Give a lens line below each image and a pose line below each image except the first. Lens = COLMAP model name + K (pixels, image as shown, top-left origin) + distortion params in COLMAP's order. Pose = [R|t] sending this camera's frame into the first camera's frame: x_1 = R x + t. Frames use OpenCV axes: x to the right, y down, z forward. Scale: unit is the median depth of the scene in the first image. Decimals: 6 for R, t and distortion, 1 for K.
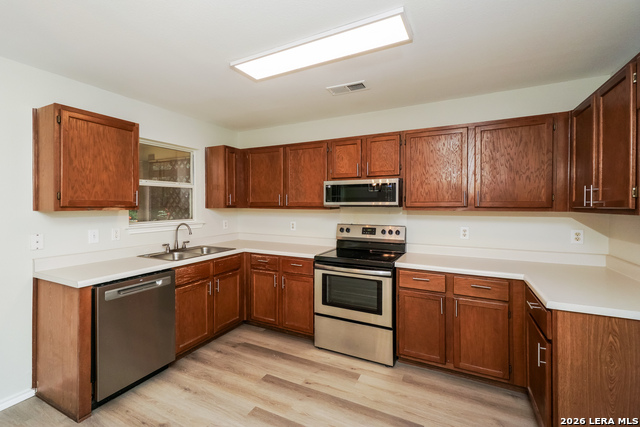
lens RADIAL K [[287.3, 0, 317.8], [0, 287.3, 207.6], [0, 0, 1]] dist [-0.003492, -0.000537]
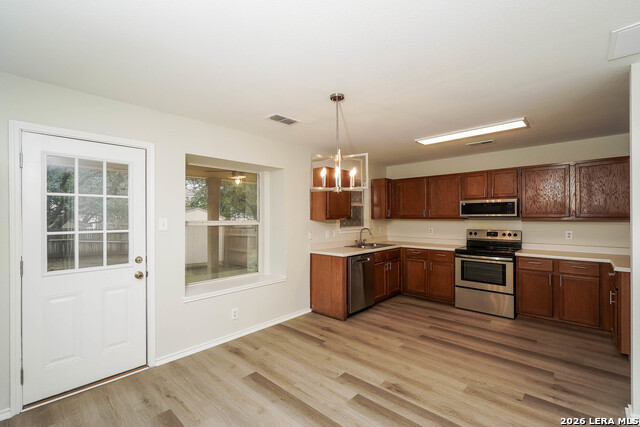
lens RADIAL K [[287.3, 0, 322.7], [0, 287.3, 218.1], [0, 0, 1]] dist [-0.003492, -0.000537]
pose [[0.961075, -0.003500, -0.276264, -0.276079], [0.001375, 0.999968, -0.007884, 0.011017], [0.276283, 0.007197, 0.961049, -0.715475]]
